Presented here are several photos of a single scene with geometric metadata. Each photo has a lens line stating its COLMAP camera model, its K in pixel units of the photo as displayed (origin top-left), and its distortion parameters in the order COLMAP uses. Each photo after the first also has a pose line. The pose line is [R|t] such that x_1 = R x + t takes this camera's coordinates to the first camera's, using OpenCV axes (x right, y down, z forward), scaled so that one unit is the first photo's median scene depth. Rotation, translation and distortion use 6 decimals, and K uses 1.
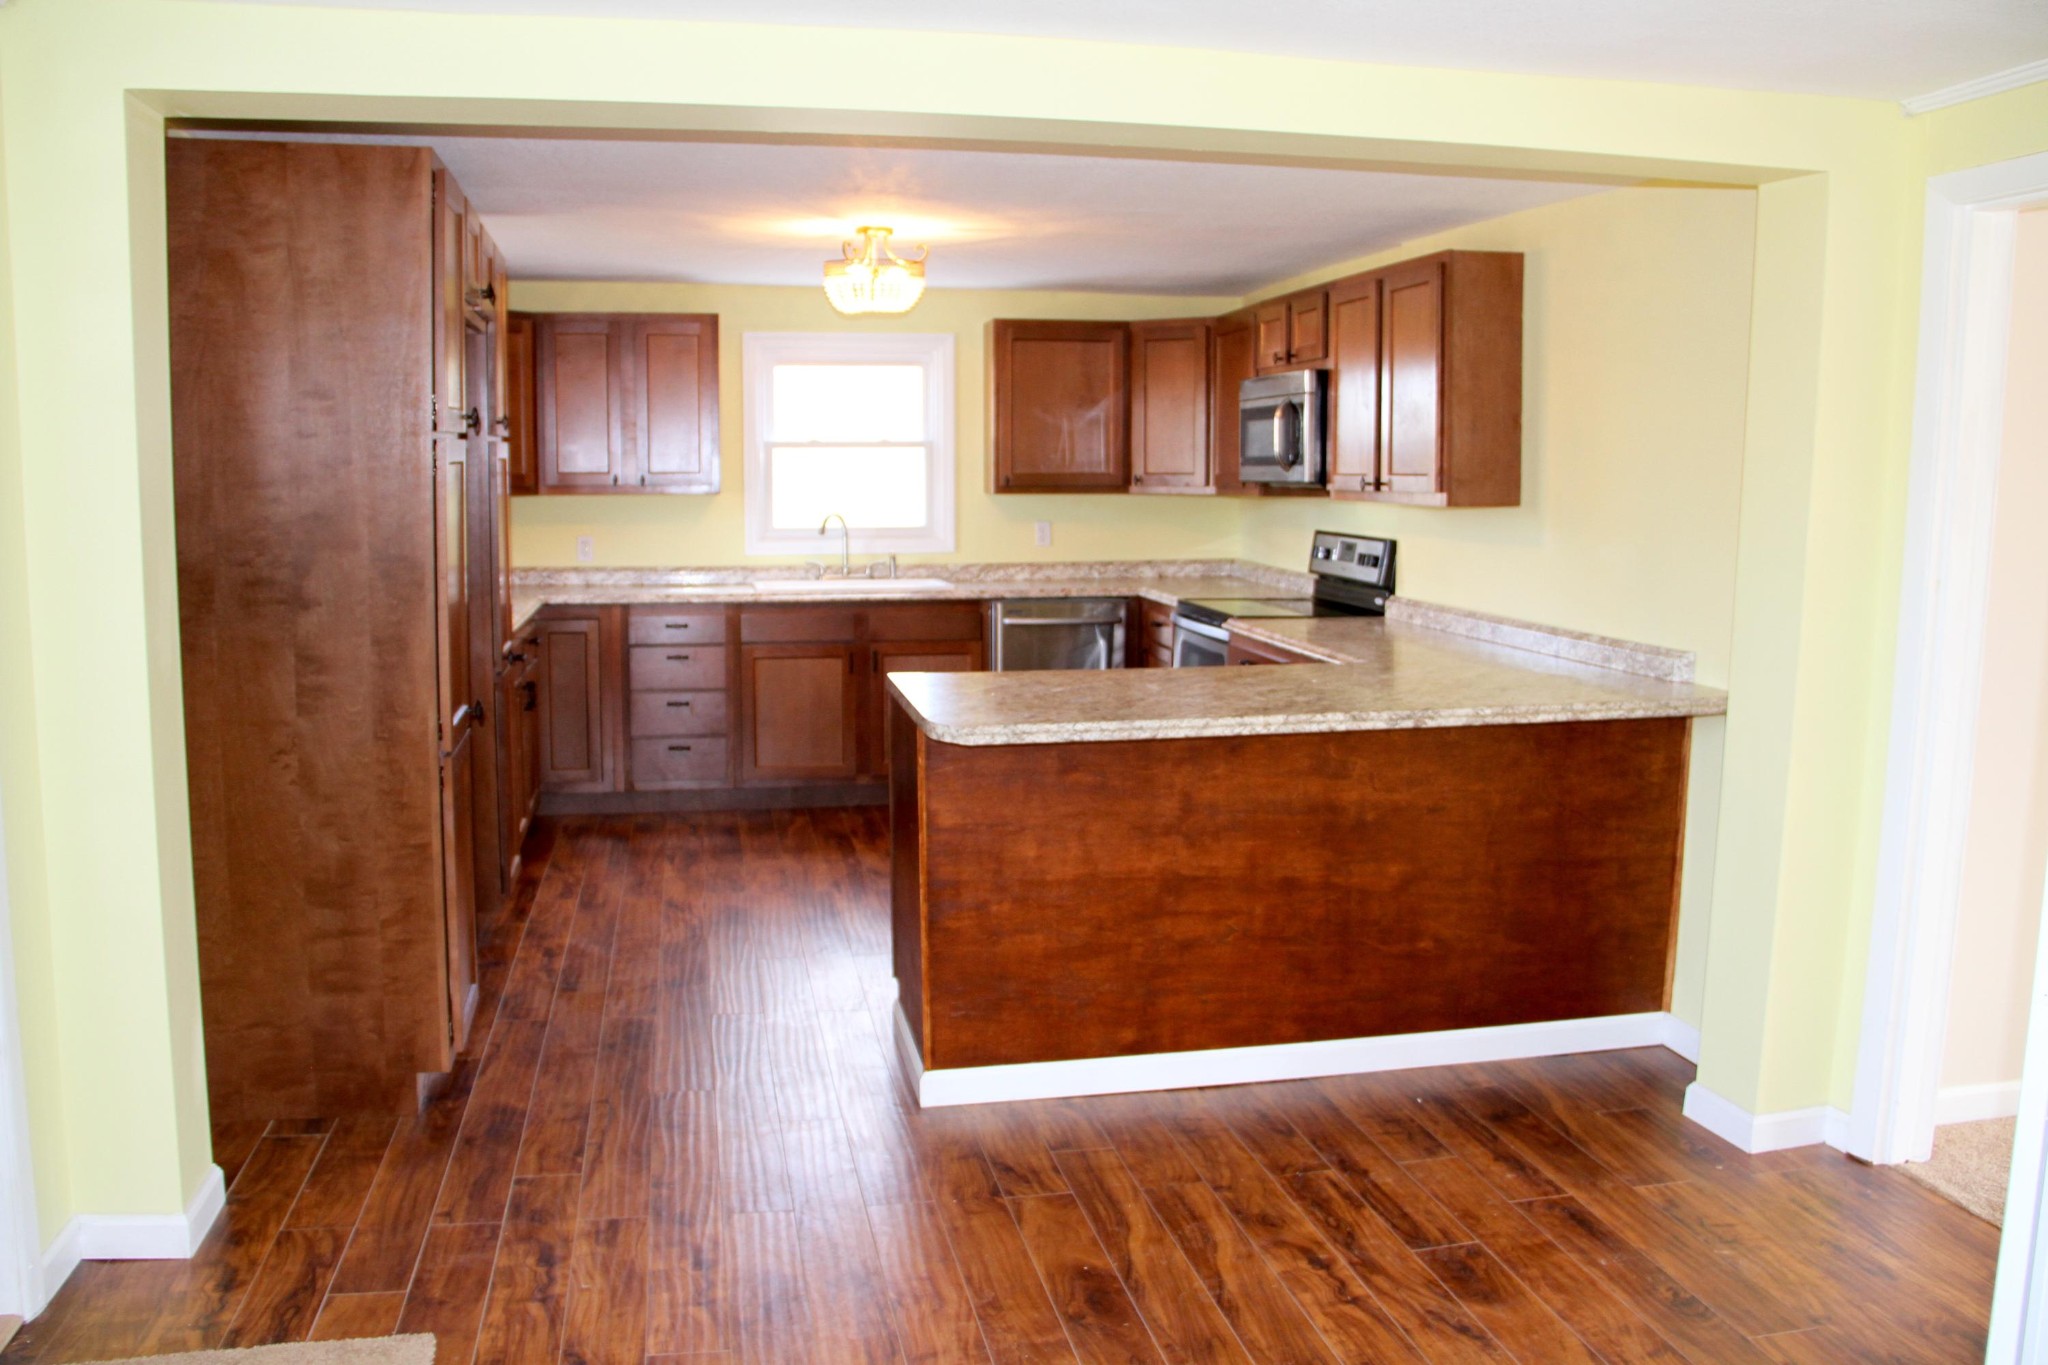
lens RADIAL K [[1653.1, 0, 1028.7], [0, 1653.1, 697.9], [0, 0, 1]] dist [-0.183266, 0.129916]
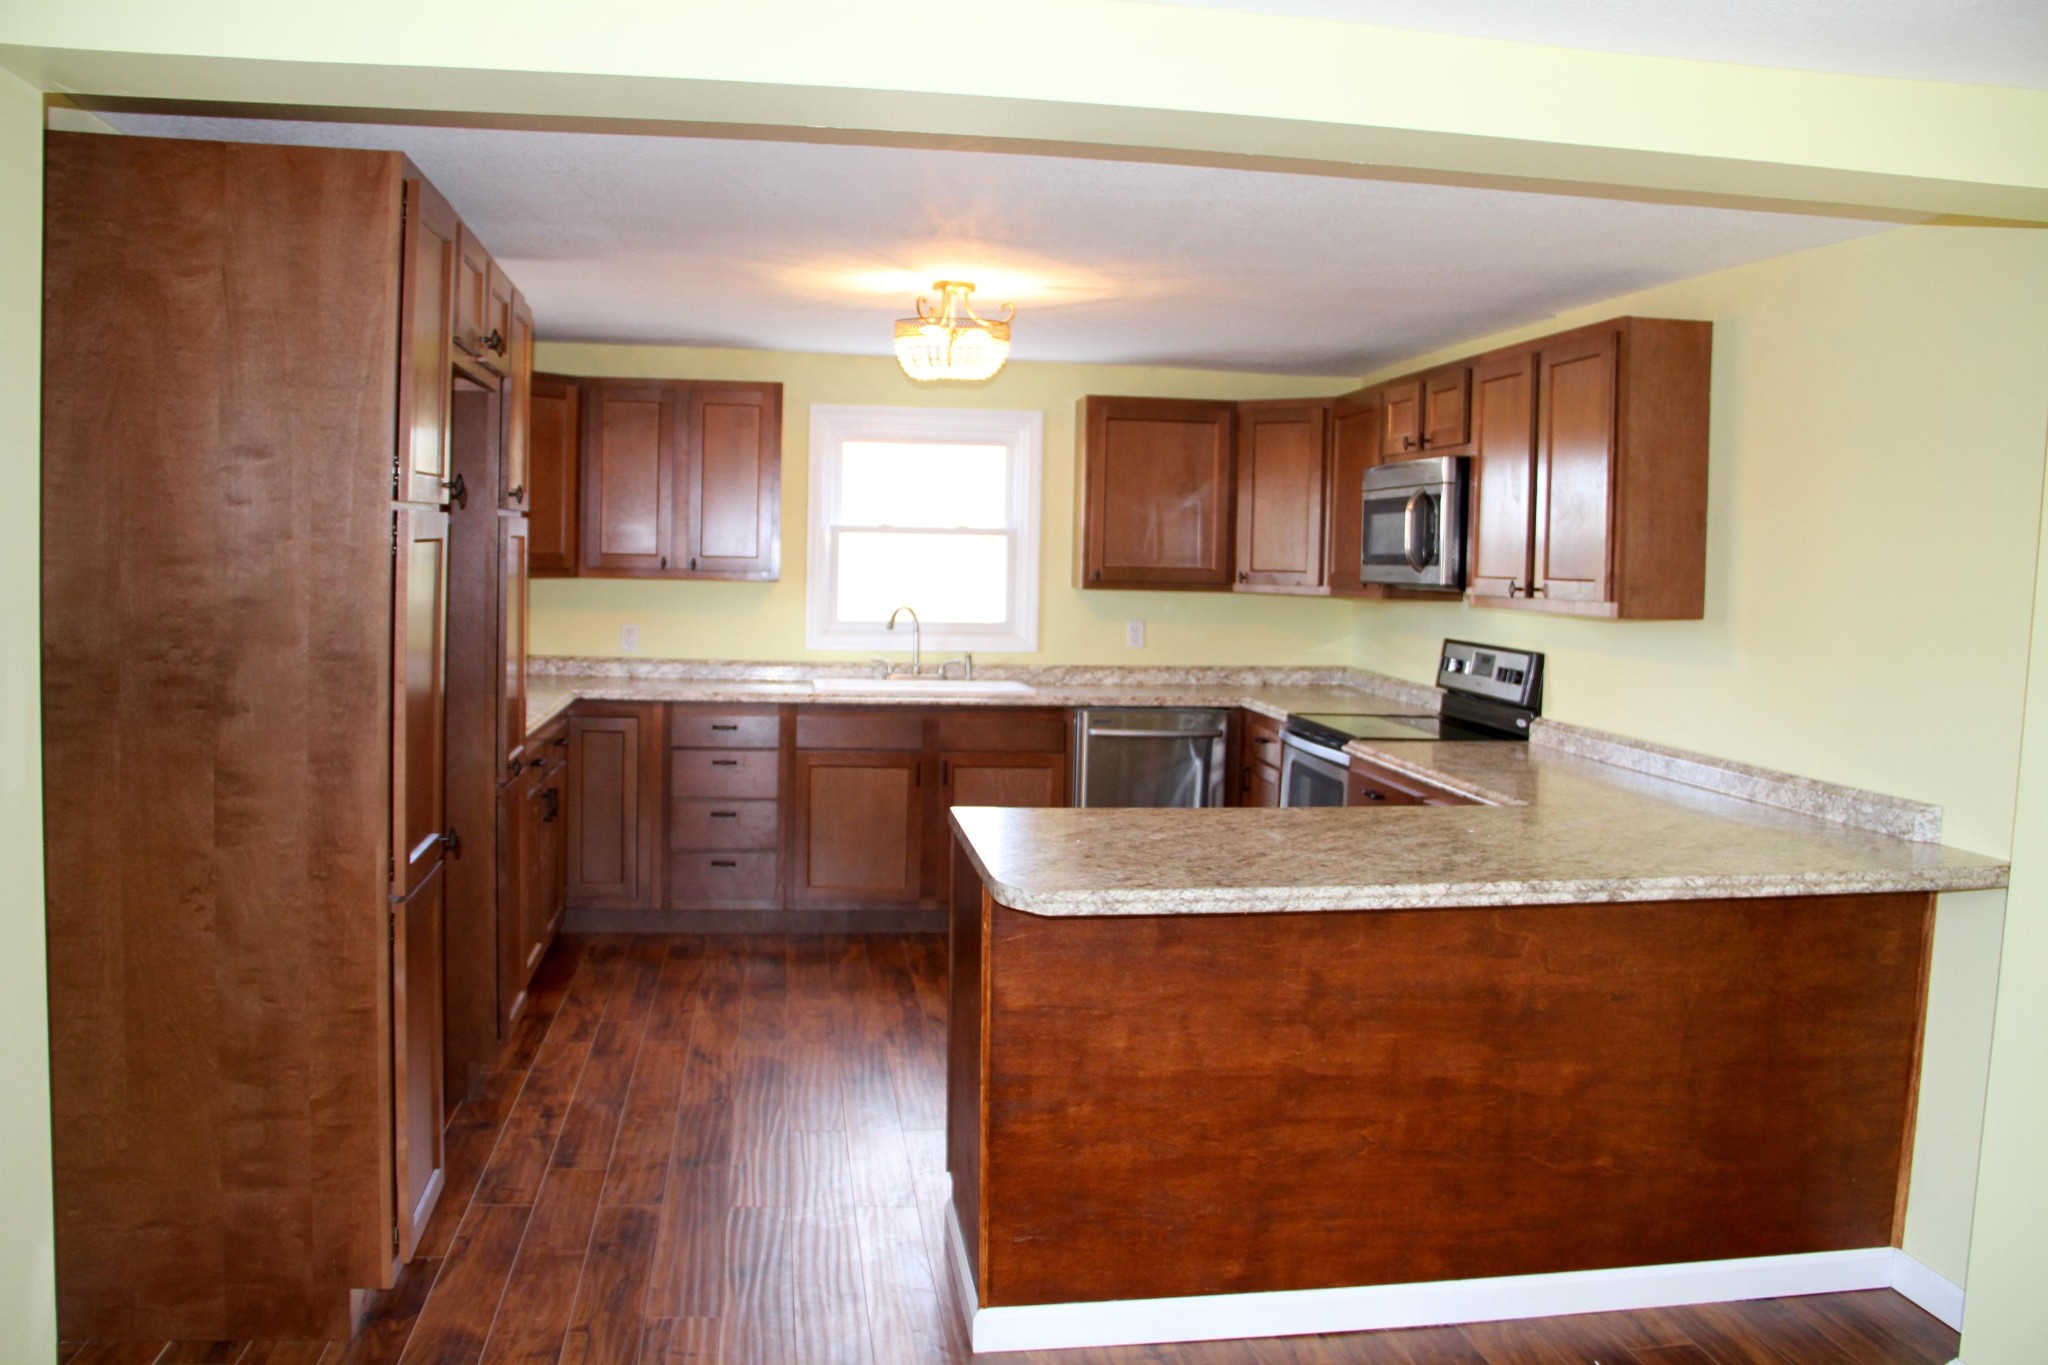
lens RADIAL K [[1653.1, 0, 1028.7], [0, 1653.1, 697.9], [0, 0, 1]] dist [-0.183266, 0.129916]
pose [[0.998434, 0.025339, -0.049870, -0.006941], [-0.027996, 0.998185, -0.053324, -0.027507], [0.048428, 0.054637, 0.997331, 0.182102]]
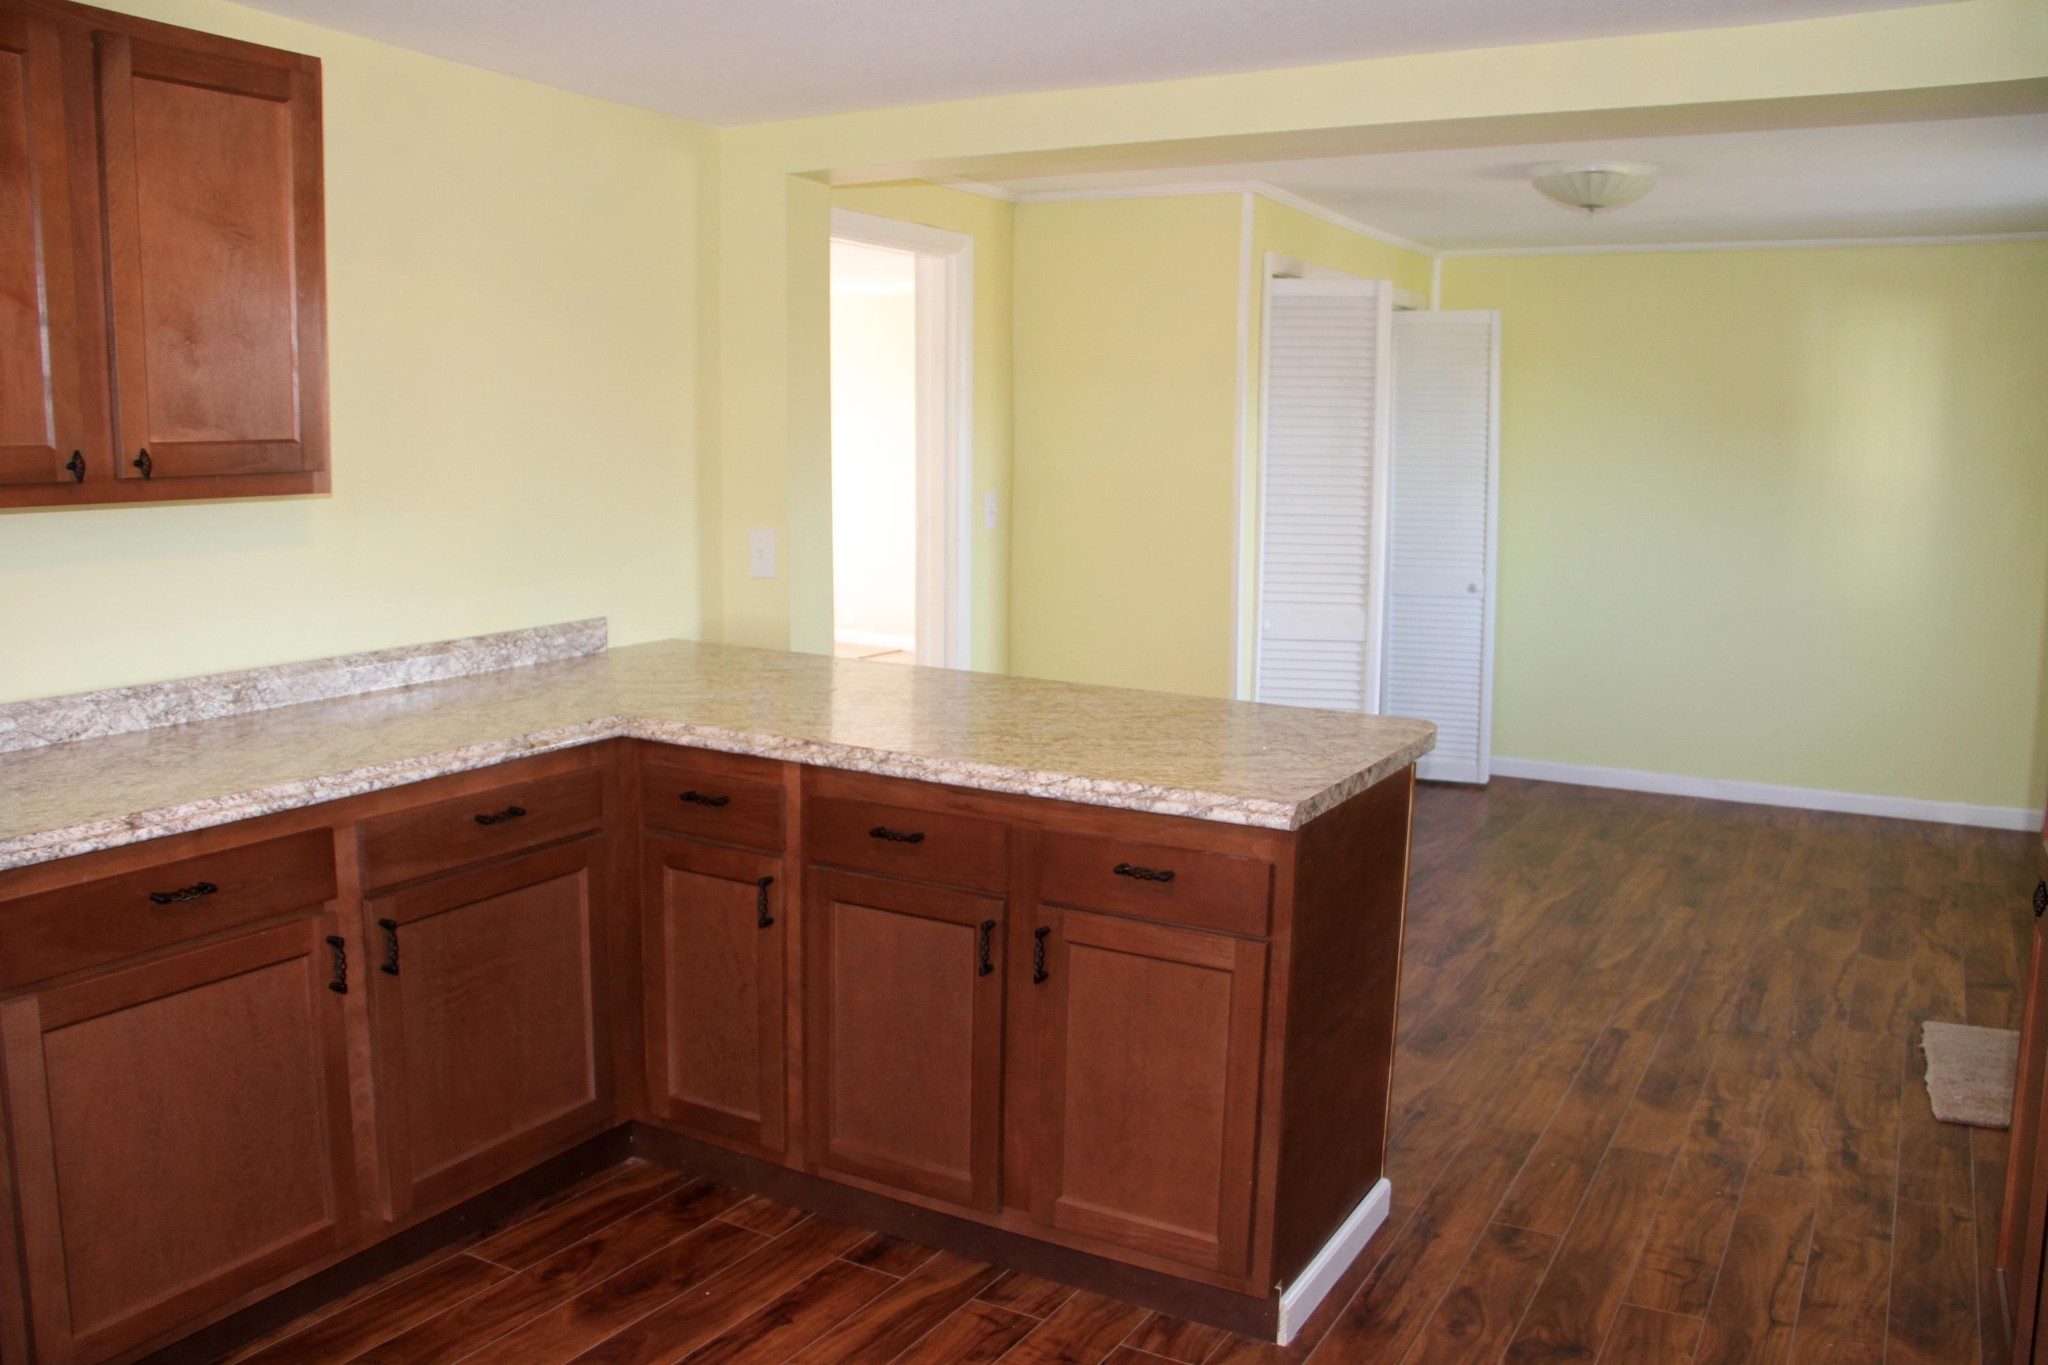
lens RADIAL K [[1653.1, 0, 1028.7], [0, 1653.1, 697.9], [0, 0, 1]] dist [-0.183266, 0.129916]
pose [[-0.751303, -0.119597, 0.649030, -0.400184], [0.077483, 0.960656, 0.266714, -0.218411], [-0.655393, 0.250672, -0.712477, 1.524990]]
